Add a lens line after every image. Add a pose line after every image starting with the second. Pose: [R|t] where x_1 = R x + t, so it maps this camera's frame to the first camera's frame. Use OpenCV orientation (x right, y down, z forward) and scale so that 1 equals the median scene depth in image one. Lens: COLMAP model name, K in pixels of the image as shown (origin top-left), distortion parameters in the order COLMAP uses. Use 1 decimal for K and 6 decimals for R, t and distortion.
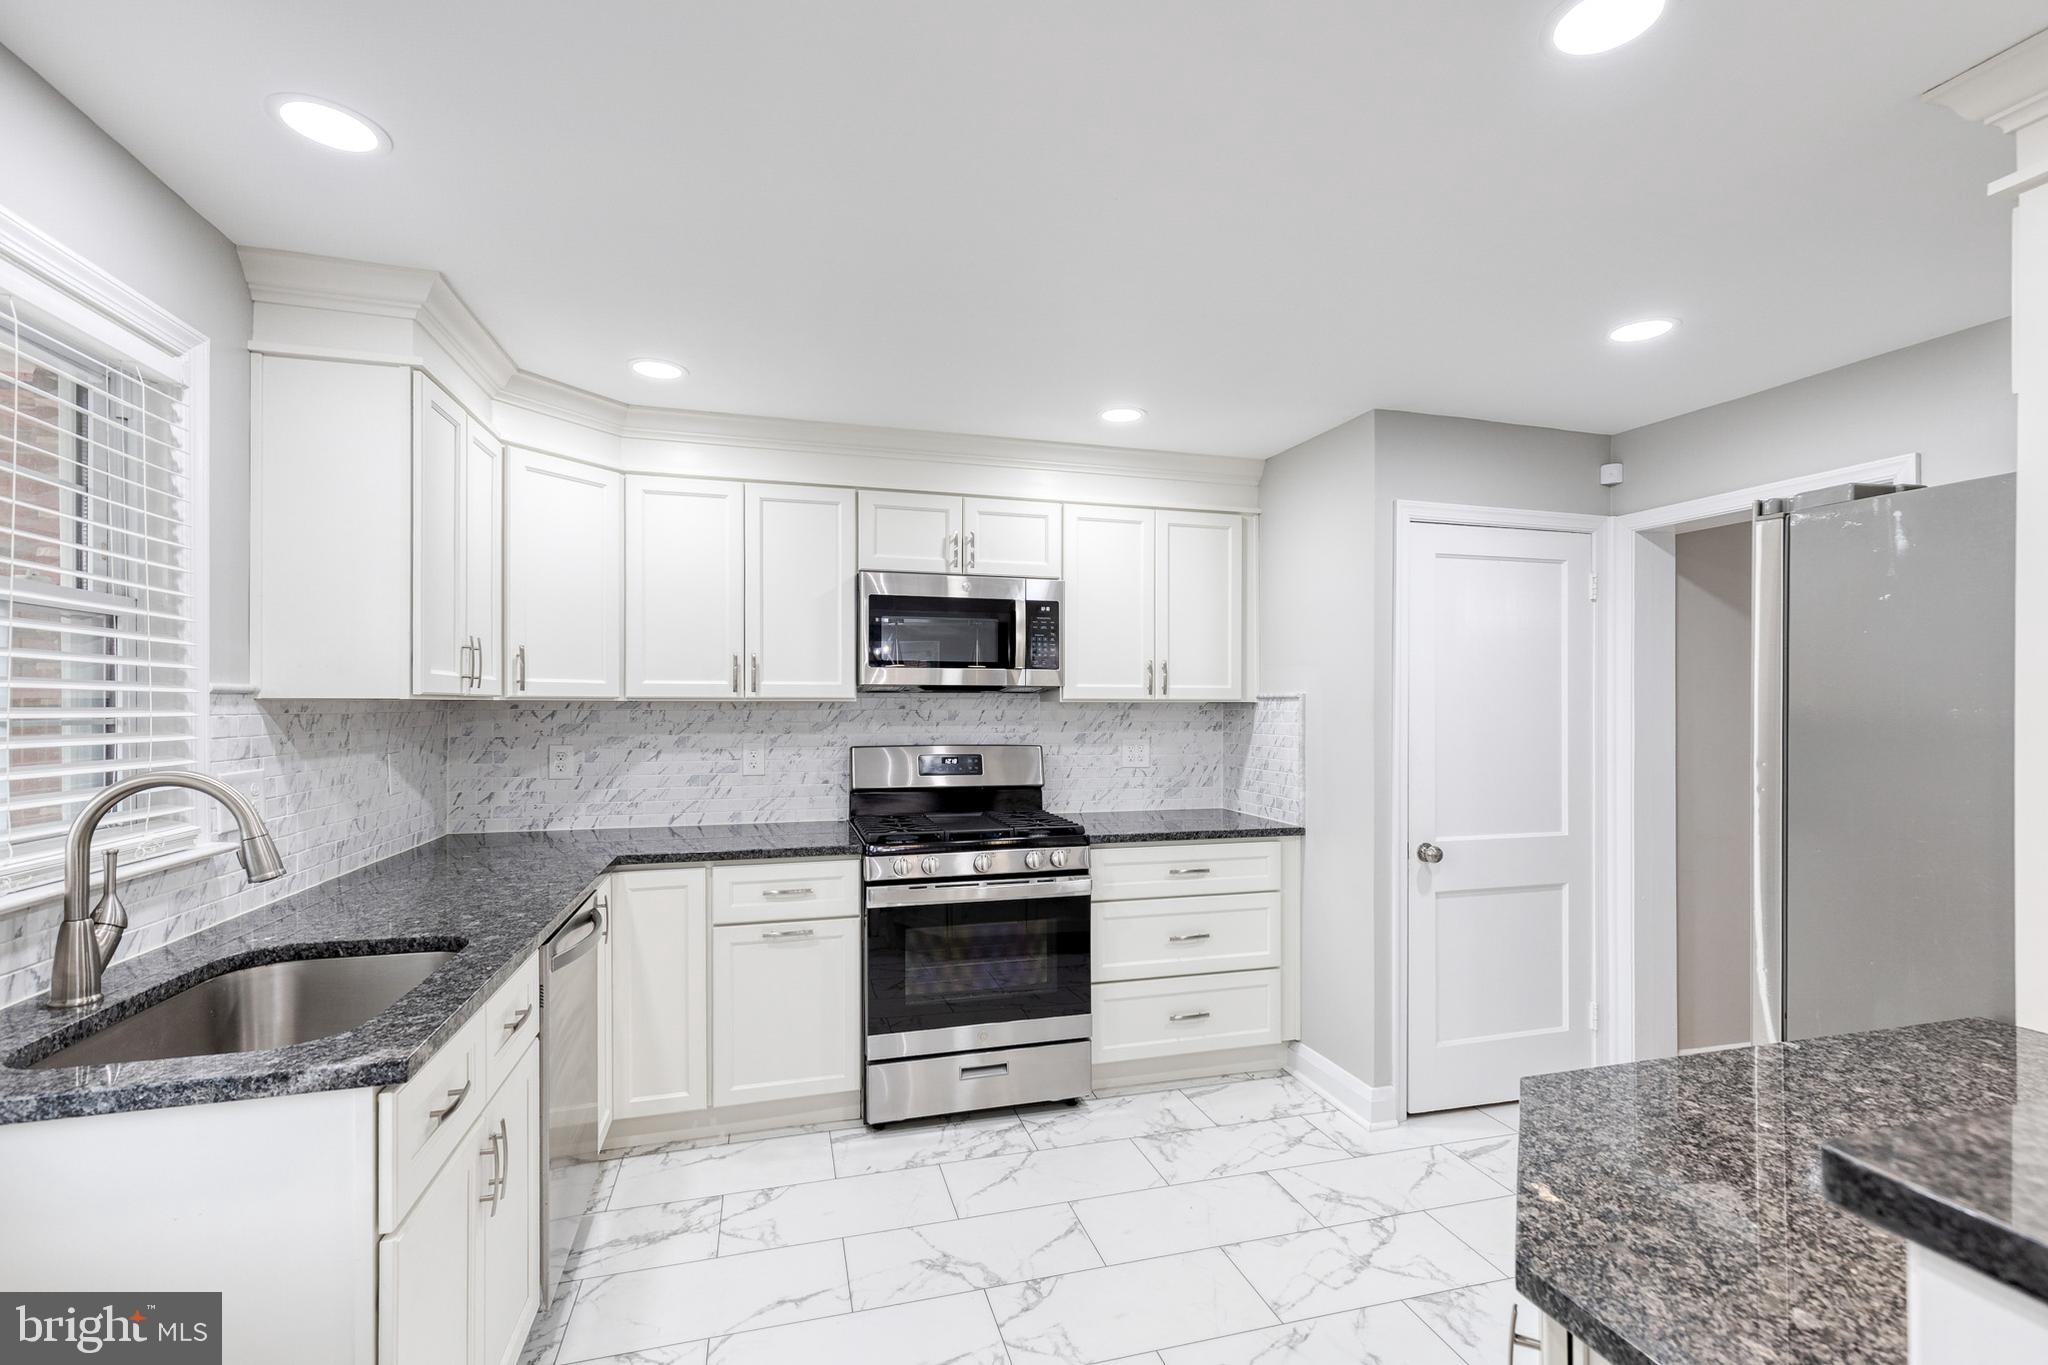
lens RADIAL K [[931.8, 0, 1031.9], [0, 931.8, 700.6], [0, 0, 1]] dist [0.015859, 0.000638]
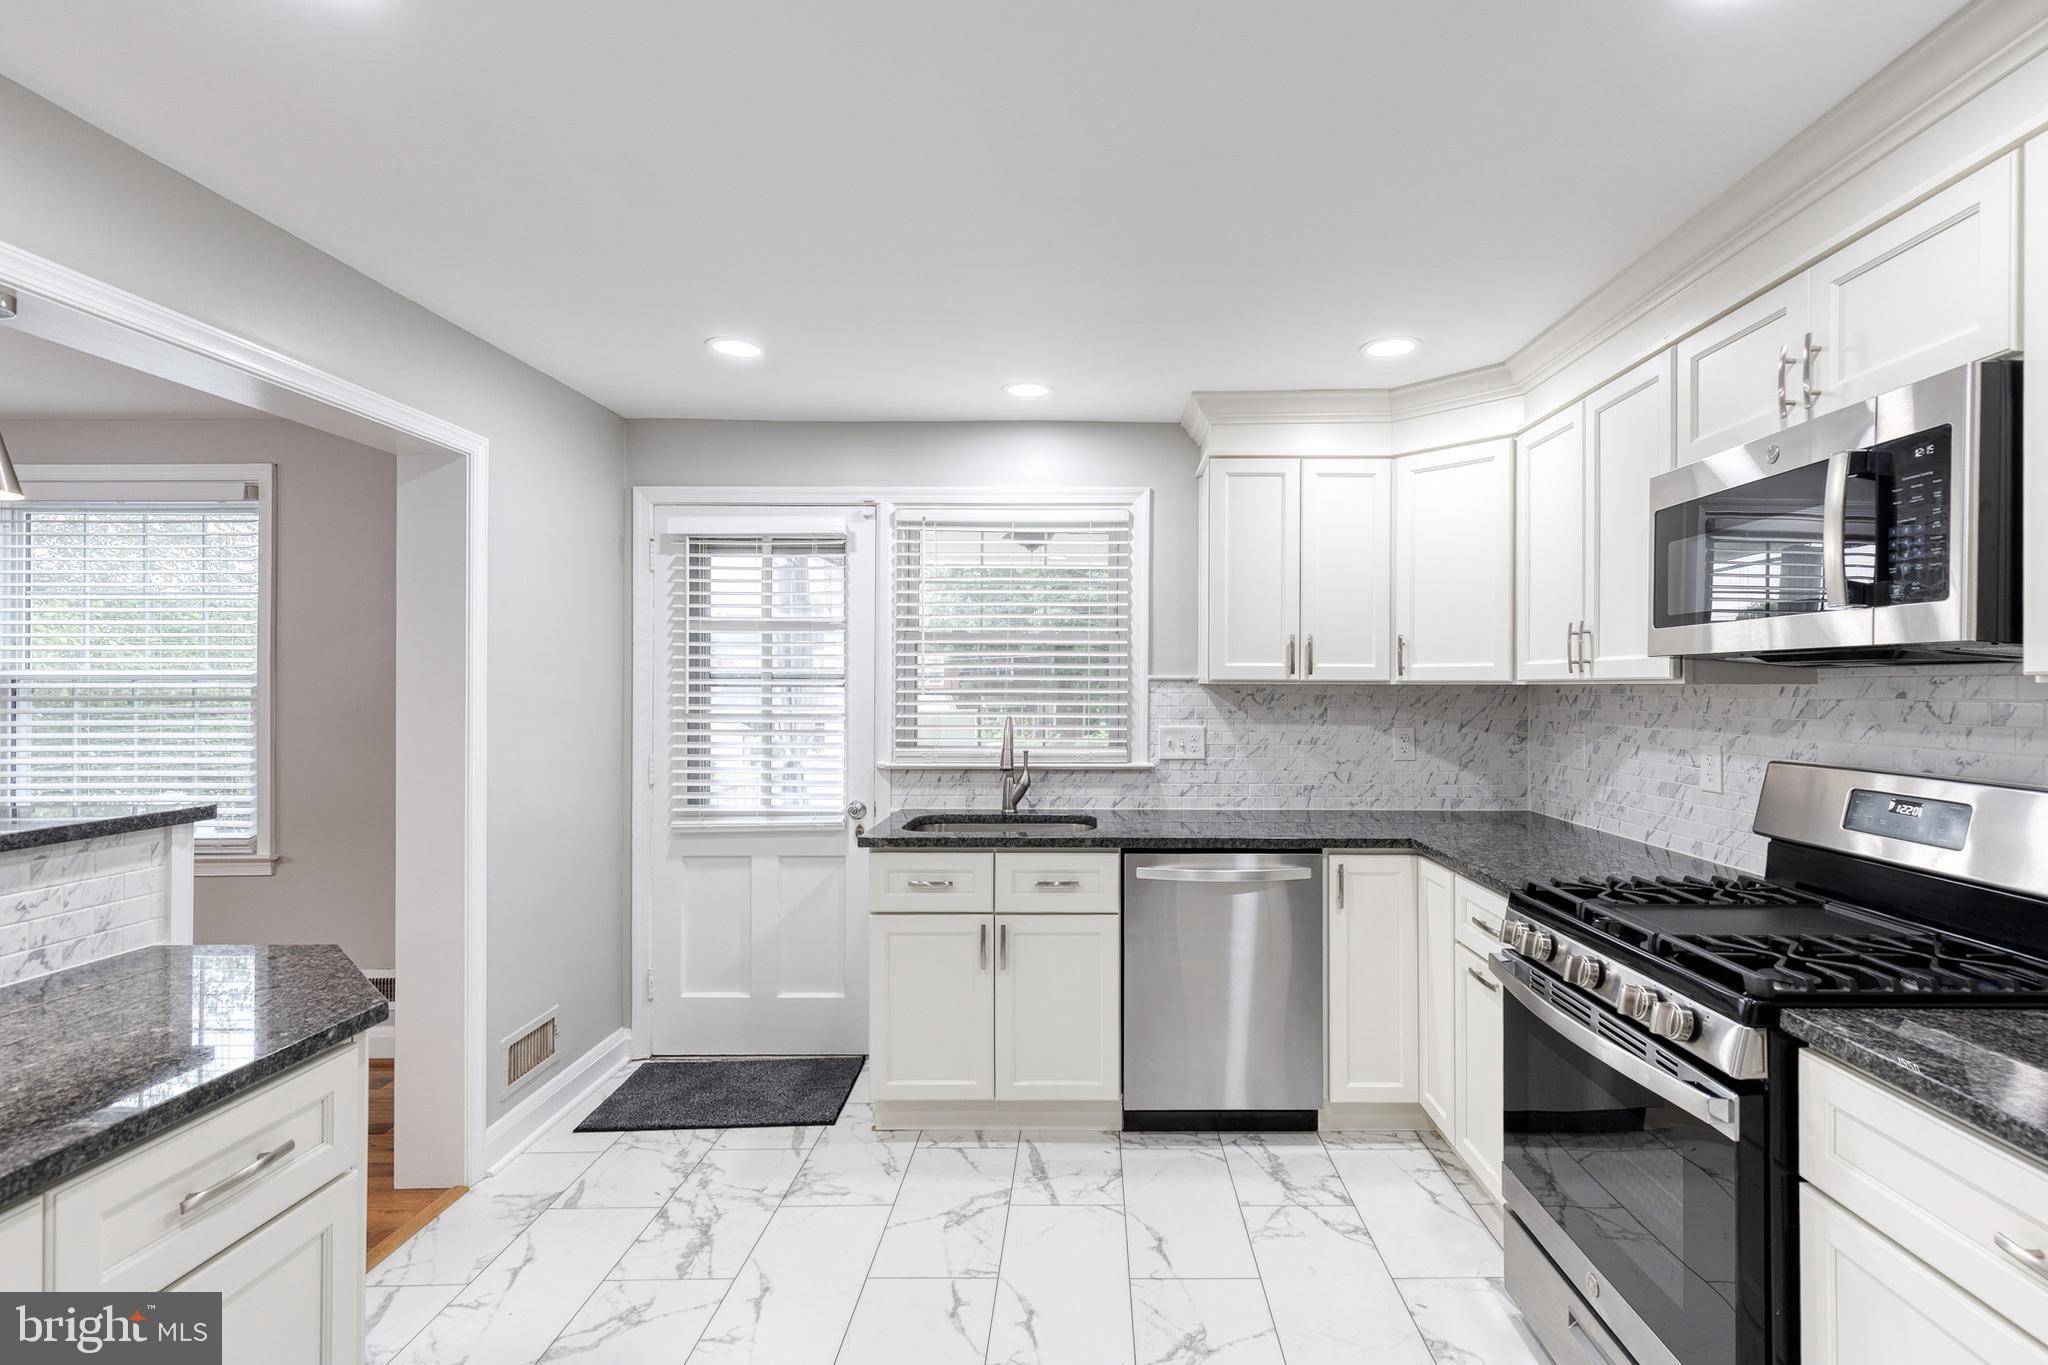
lens RADIAL K [[942.5, 0, 1100.7], [0, 942.5, 684.1], [0, 0, 1]] dist [0.001813, 0.000050]
pose [[-0.261235, -0.005046, -0.965262, 0.504040], [0.000184, 0.999986, -0.005277, 0.004118], [0.965275, -0.001556, -0.261231, 0.764862]]
